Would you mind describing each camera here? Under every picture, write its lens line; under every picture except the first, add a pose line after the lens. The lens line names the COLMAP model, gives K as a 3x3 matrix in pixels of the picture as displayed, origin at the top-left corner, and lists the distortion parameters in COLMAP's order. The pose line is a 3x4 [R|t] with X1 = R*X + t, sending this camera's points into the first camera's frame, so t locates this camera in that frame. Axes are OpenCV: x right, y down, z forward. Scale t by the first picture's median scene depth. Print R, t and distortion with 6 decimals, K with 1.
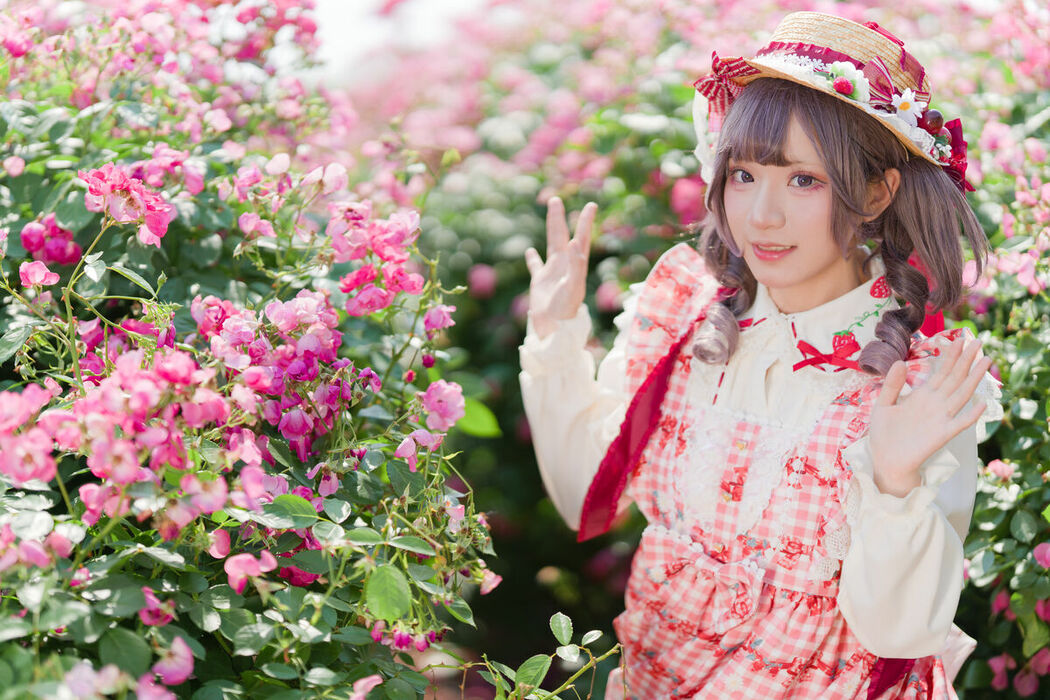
lens RADIAL K [[2689.2, 0, 525.0], [0, 2689.2, 350.0], [0, 0, 1]] dist [-0.054773, -0.633514]
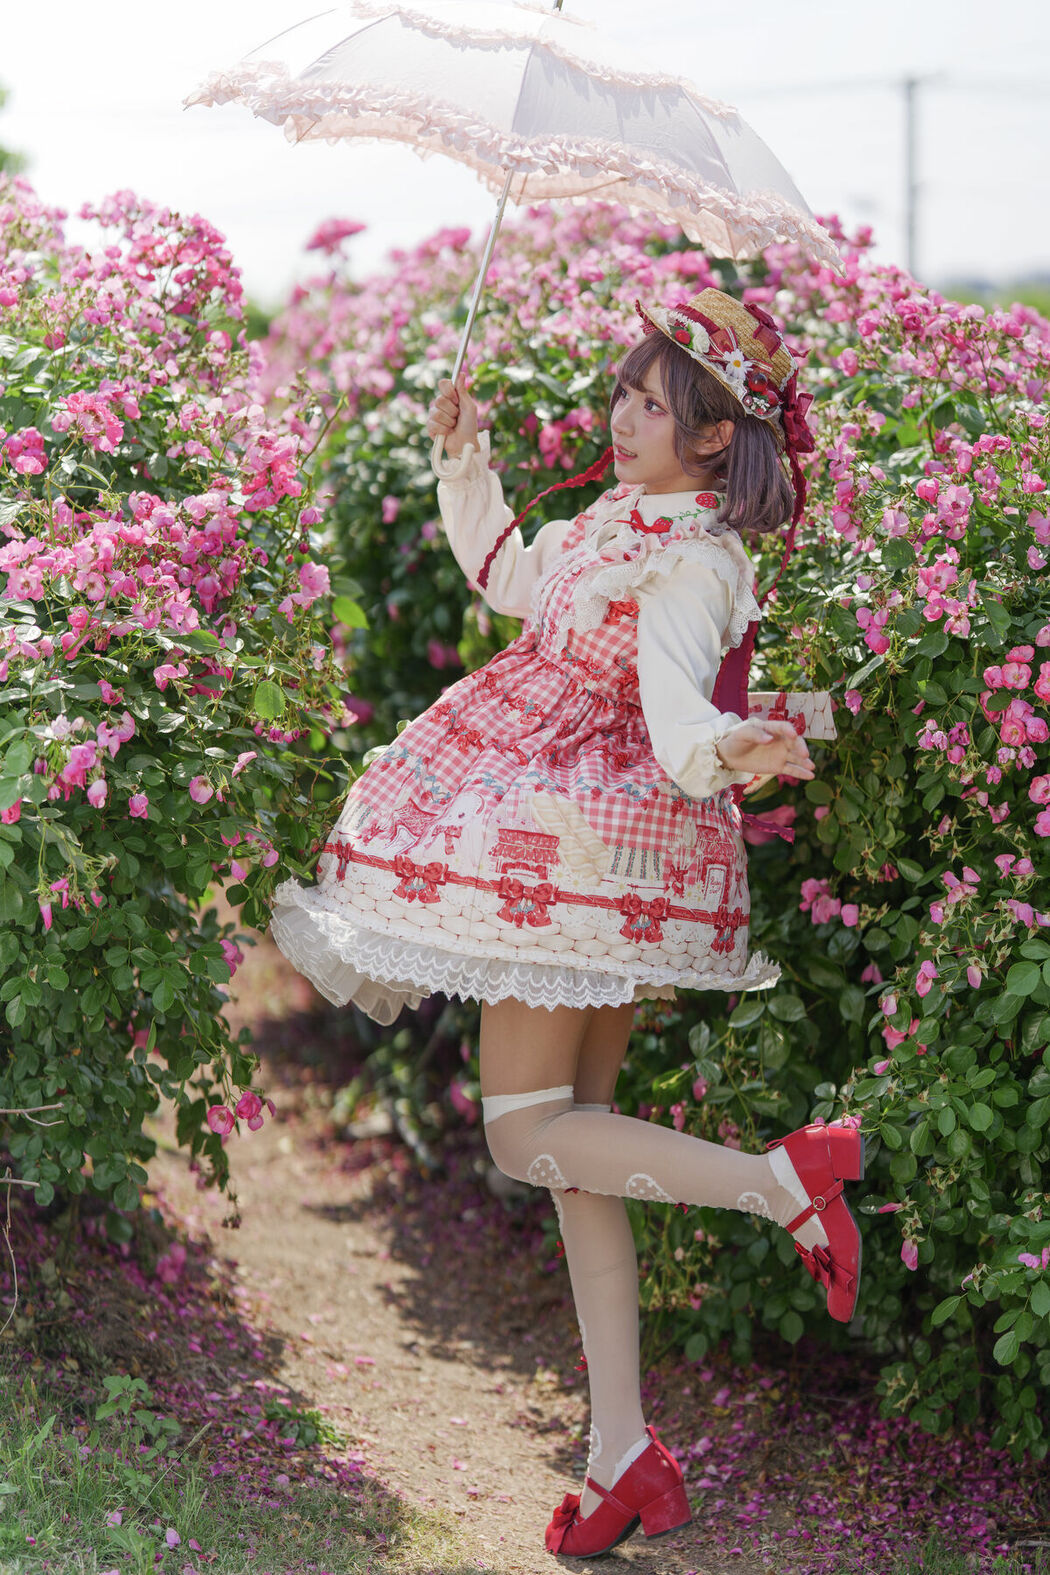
lens RADIAL K [[4033.8, 0, 525.0], [0, 4033.8, 787.5], [0, 0, 1]] dist [-0.054773, -0.633514]
pose [[0.999088, 0.039946, -0.015106, 0.114137], [-0.039598, 0.998958, 0.022675, 0.078349], [0.015996, -0.022056, 0.999629, -1.078968]]
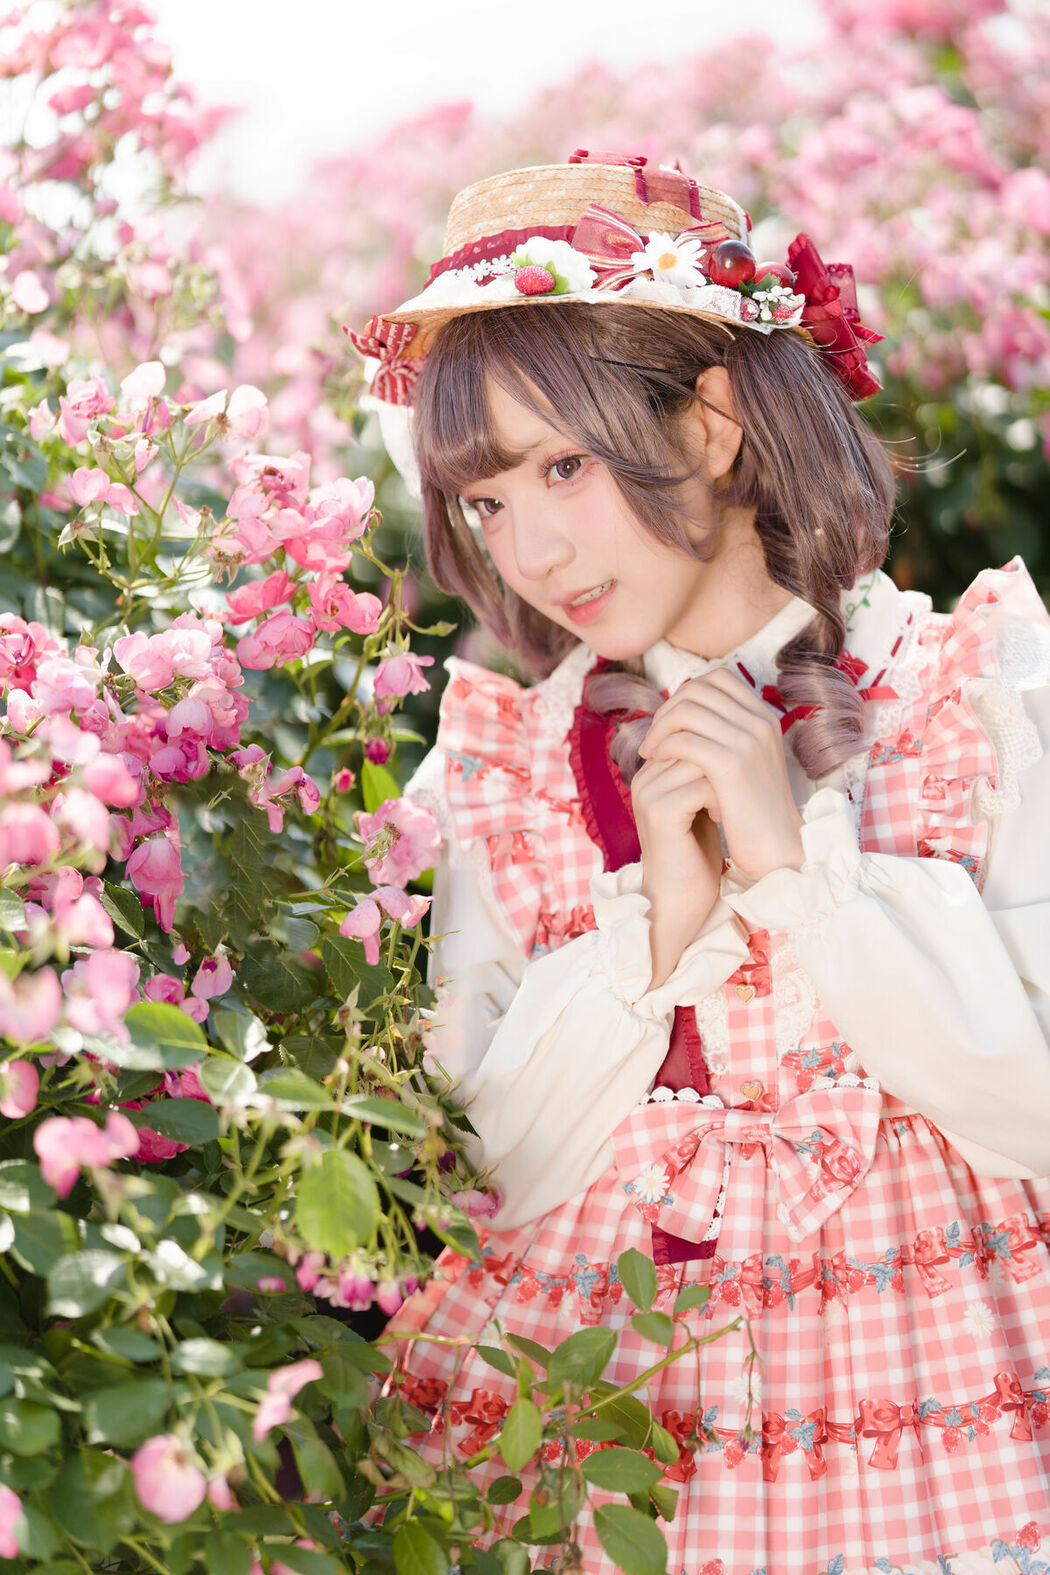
lens RADIAL K [[3989.1, 0, 525.0], [0, 3989.1, 787.5], [0, 0, 1]] dist [0.024756, 0.344928]
pose [[0.995985, 0.062340, 0.064253, -0.065460], [-0.064032, 0.997644, 0.024619, -0.012165], [-0.062566, -0.028634, 0.997630, 0.202704]]
